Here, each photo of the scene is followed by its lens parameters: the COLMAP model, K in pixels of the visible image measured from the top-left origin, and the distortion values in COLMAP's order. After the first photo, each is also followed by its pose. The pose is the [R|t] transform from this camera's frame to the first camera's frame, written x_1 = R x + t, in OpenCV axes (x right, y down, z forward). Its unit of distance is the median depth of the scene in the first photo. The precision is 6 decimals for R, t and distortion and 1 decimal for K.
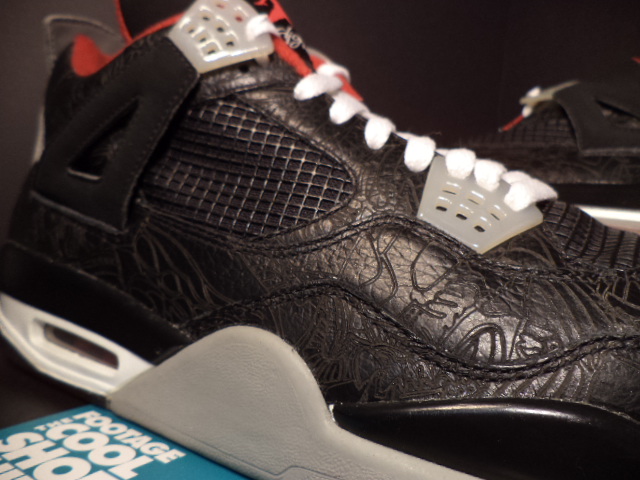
lens RADIAL K [[536.7, 0, 320.0], [0, 536.7, 240.0], [0, 0, 1]] dist [-0.010992, -0.015920]
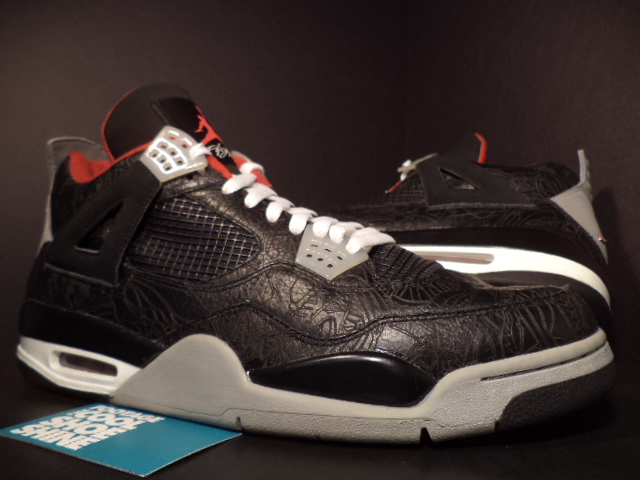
lens RADIAL K [[511.8, 0, 322.3], [0, 511.8, 227.3], [0, 0, 1]] dist [-0.028135, -0.005132]
pose [[0.993379, -0.071475, 0.089942, 0.112404], [0.081218, 0.990630, -0.109795, 0.030850], [-0.081252, 0.116373, 0.989877, -0.567866]]
